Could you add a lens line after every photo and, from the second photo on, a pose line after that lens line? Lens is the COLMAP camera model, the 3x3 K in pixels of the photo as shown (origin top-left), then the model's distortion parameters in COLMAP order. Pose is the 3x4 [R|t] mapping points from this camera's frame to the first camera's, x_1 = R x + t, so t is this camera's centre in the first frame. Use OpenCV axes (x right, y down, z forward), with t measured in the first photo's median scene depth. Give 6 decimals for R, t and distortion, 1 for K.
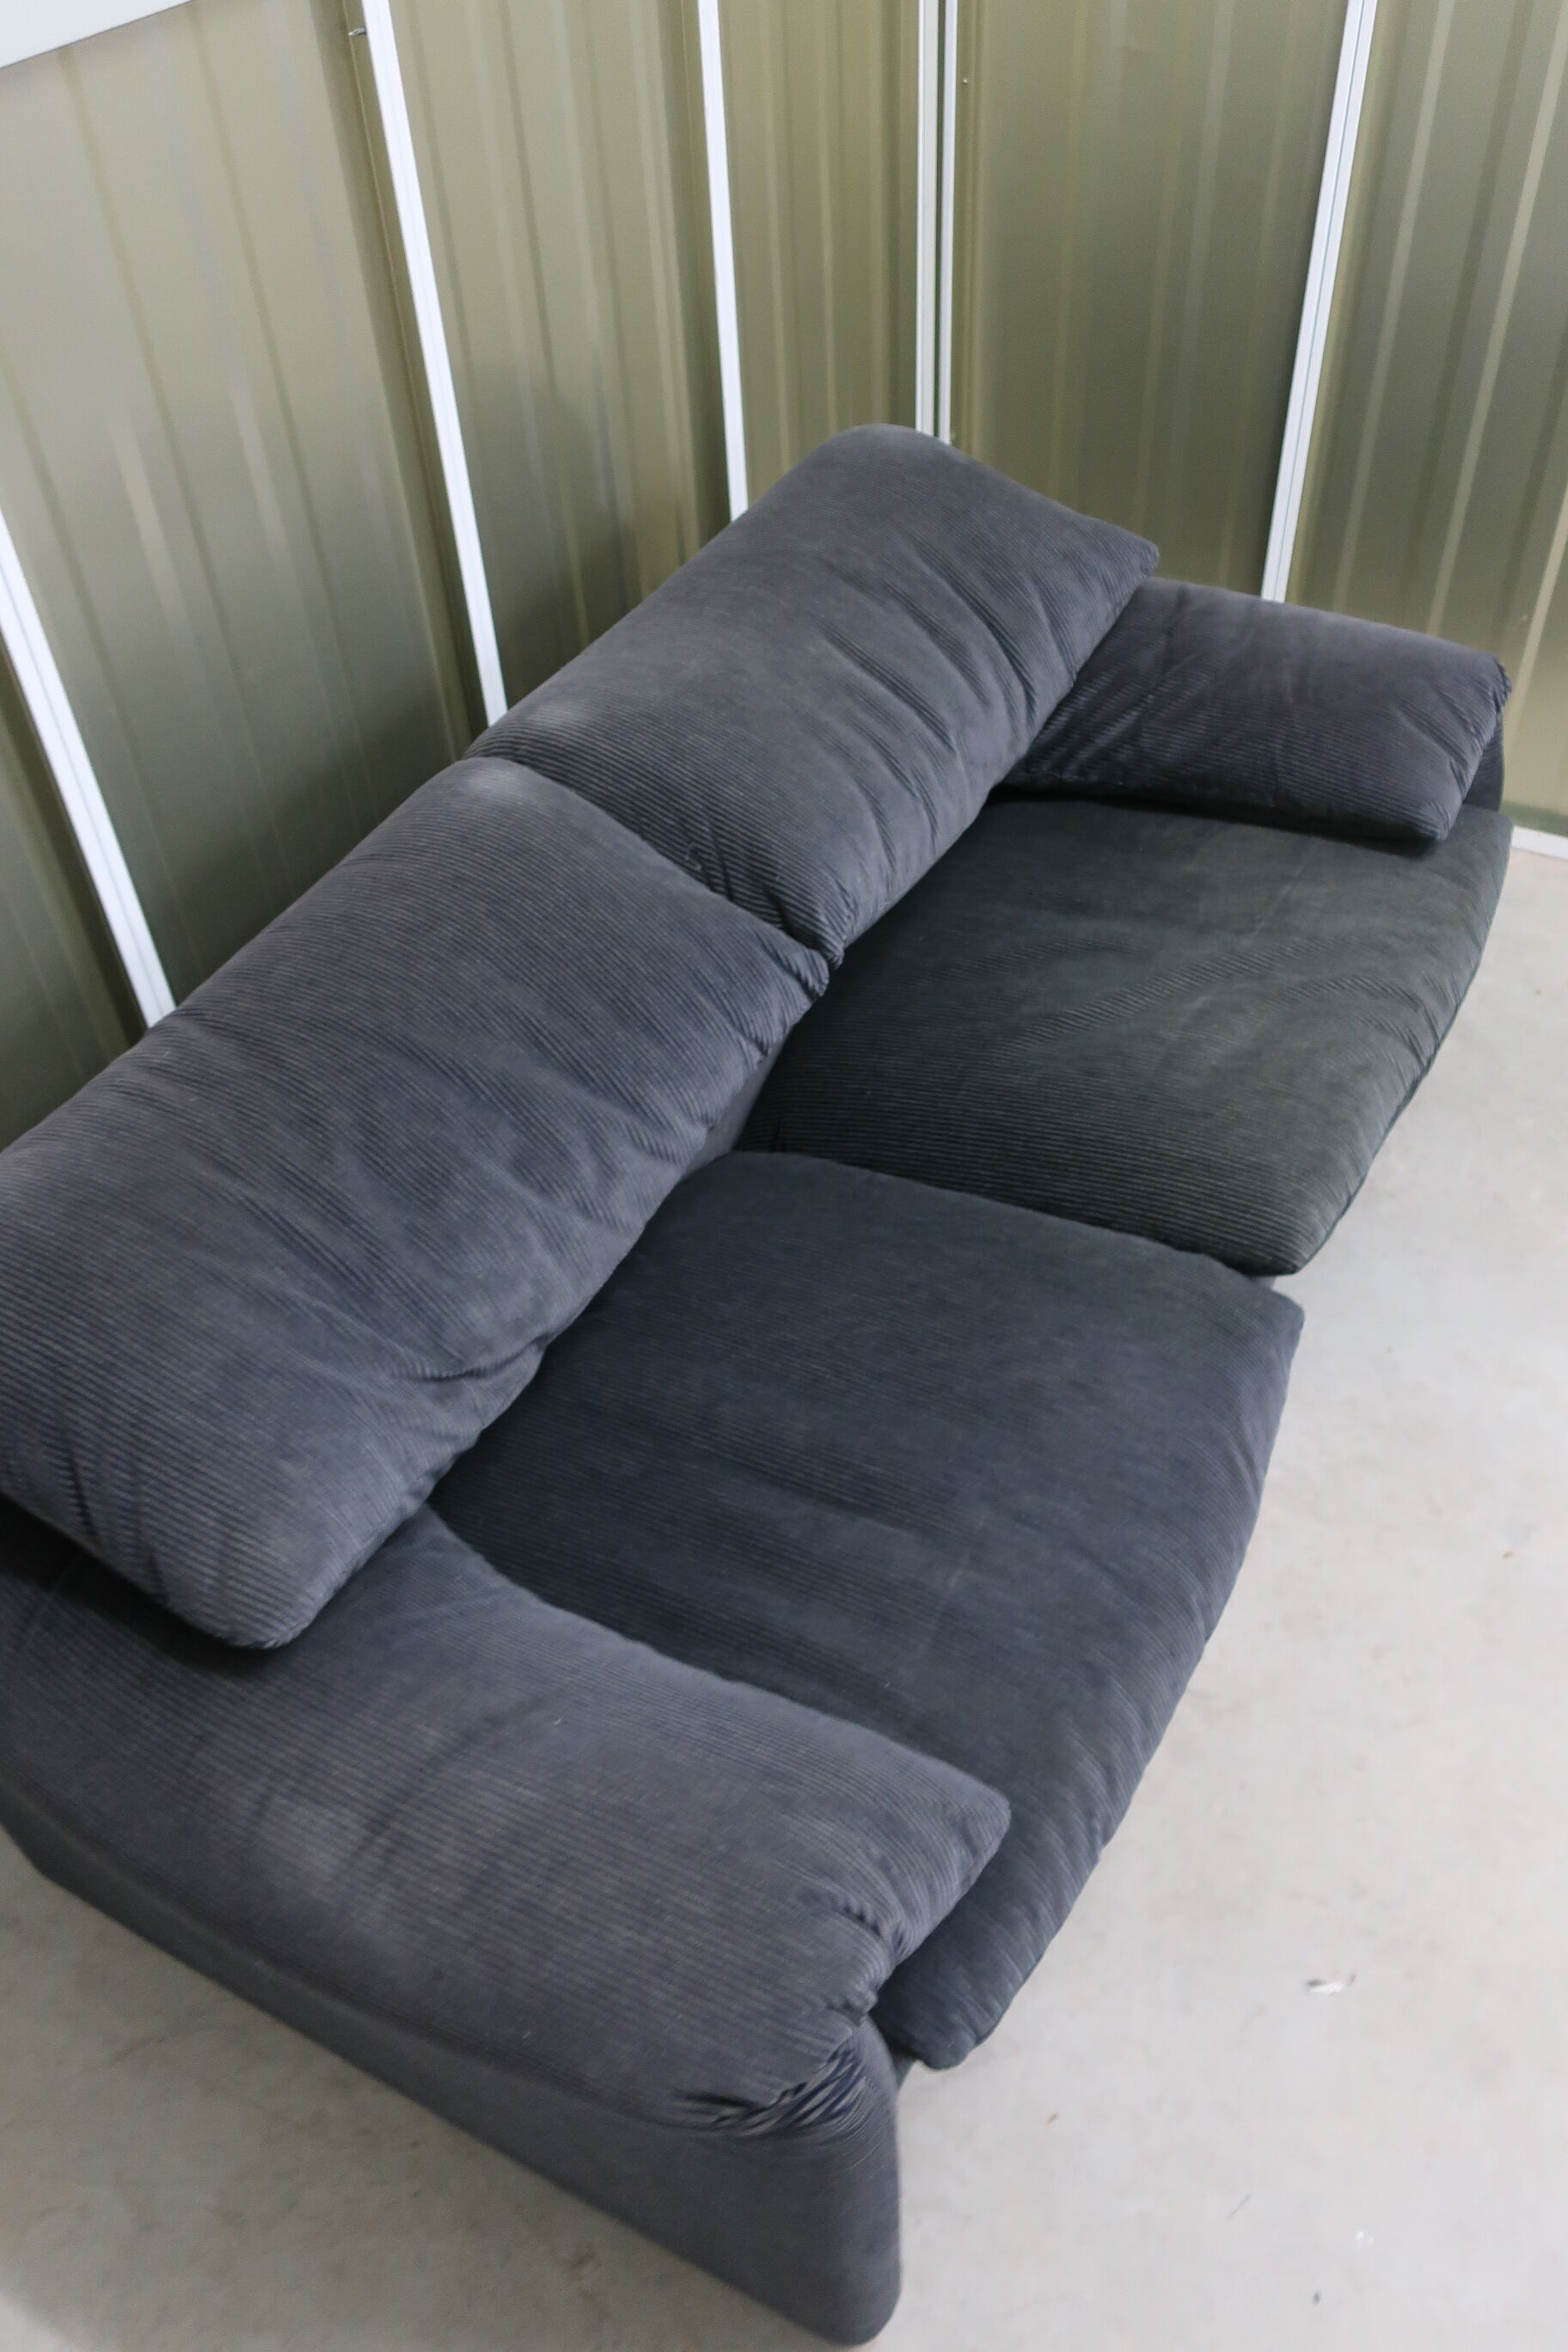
lens RADIAL K [[1852.7, 0, 775.1], [0, 1852.7, 1178.8], [0, 0, 1]] dist [0.009299, 0.008978]
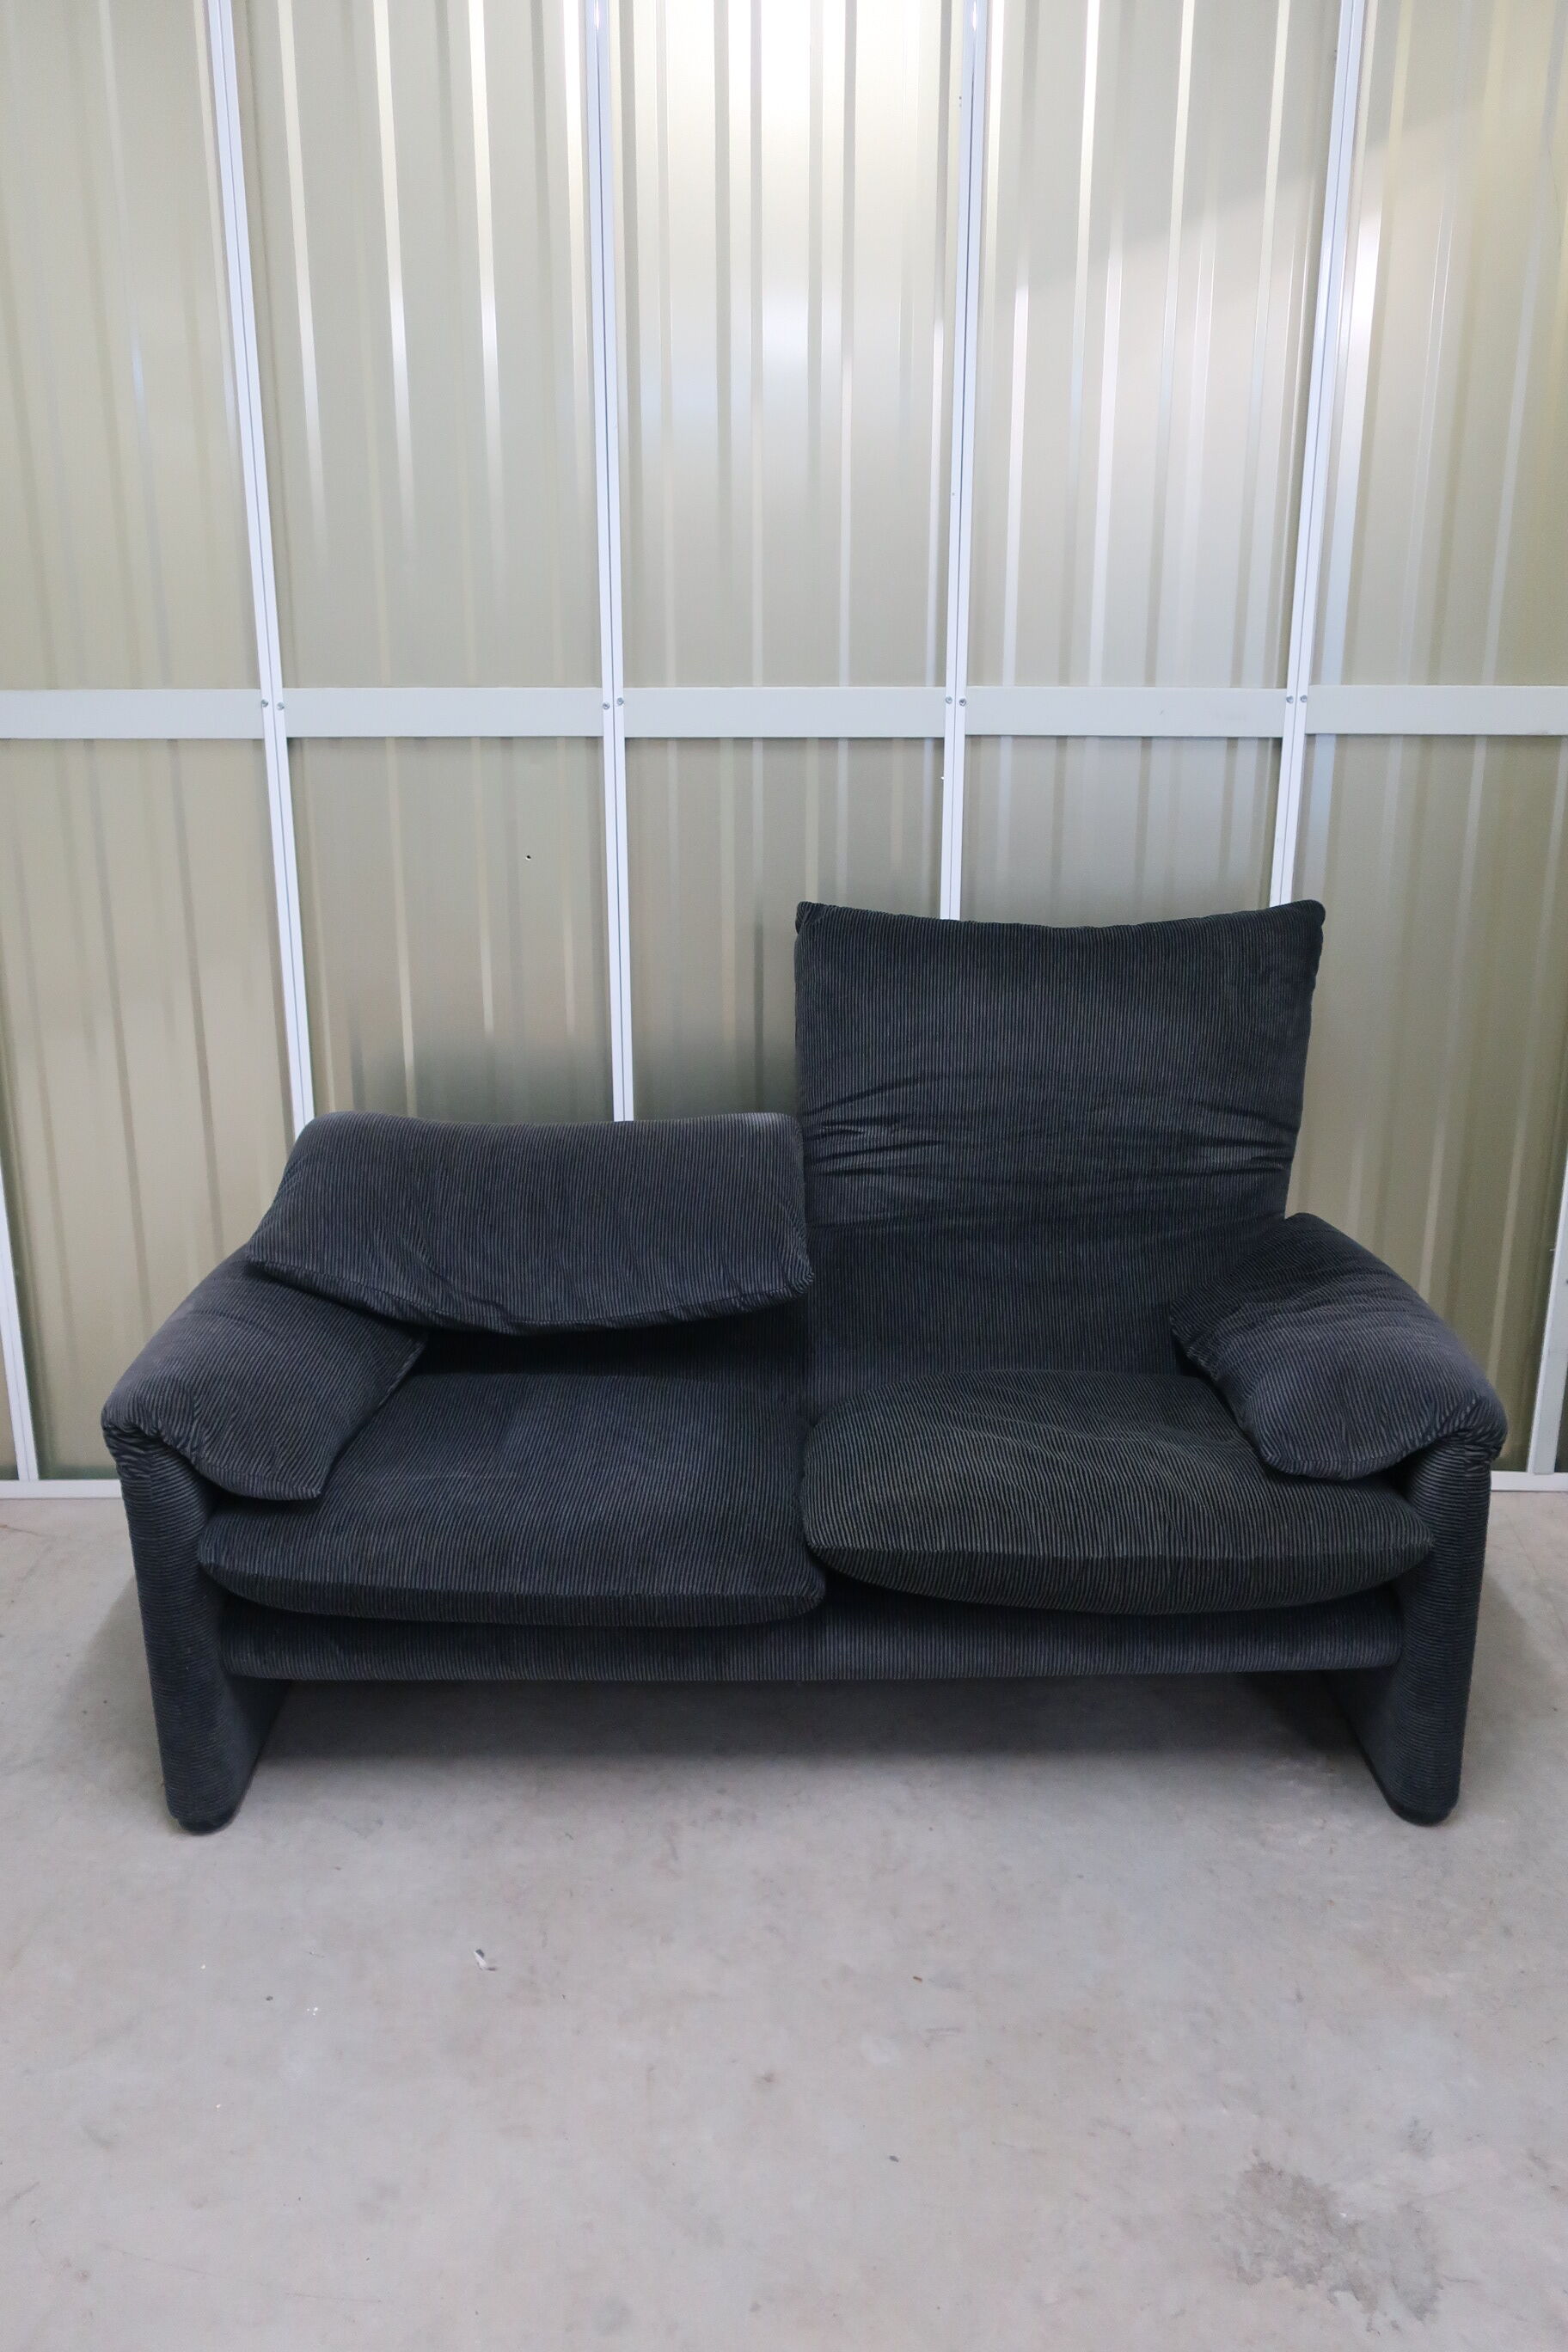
lens RADIAL K [[1852.7, 0, 776.9], [0, 1852.7, 1177.5], [0, 0, 1]] dist [0.009299, 0.008978]
pose [[0.479649, 0.299617, -0.824722, 1.543838], [-0.626631, 0.774891, -0.082928, -0.038697], [0.614223, 0.556573, 0.559425, 0.056036]]
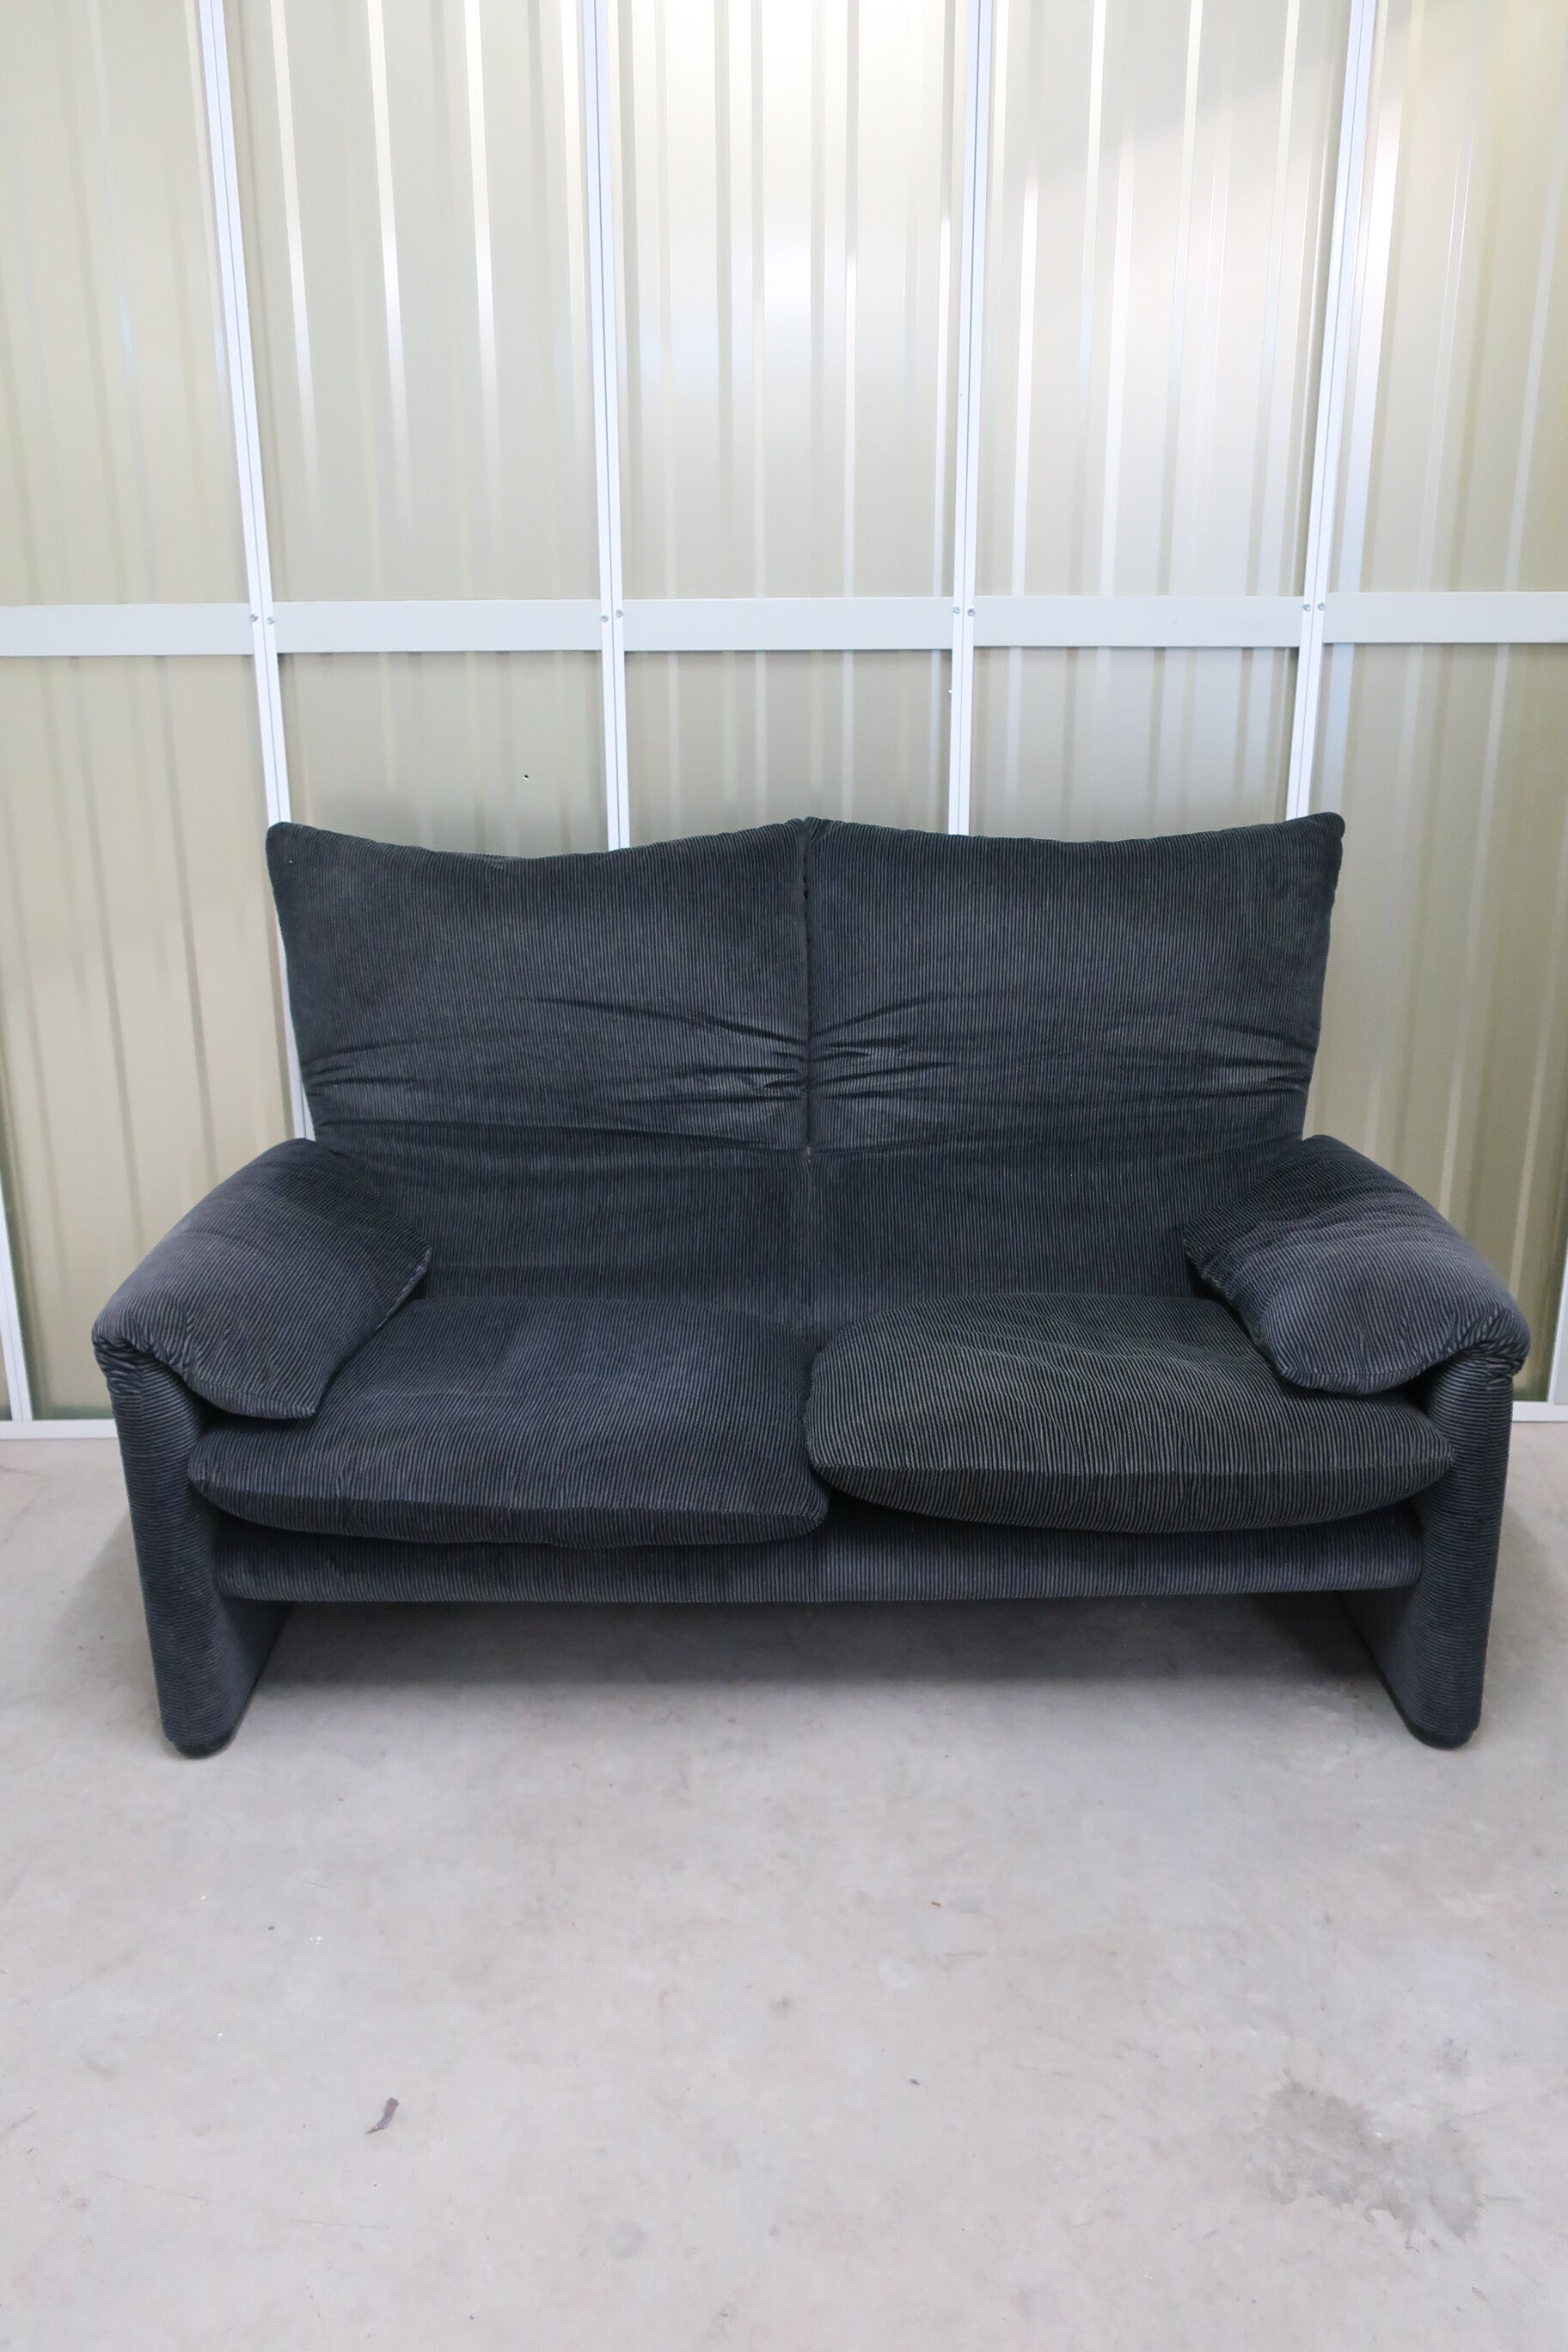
lens RADIAL K [[1852.7, 0, 775.1], [0, 1852.7, 1175.0], [0, 0, 1]] dist [0.009299, 0.008978]
pose [[0.482032, 0.307152, -0.820550, 1.517336], [-0.621669, 0.779844, -0.073285, 0.006253], [0.617392, 0.545436, 0.566857, 0.105730]]
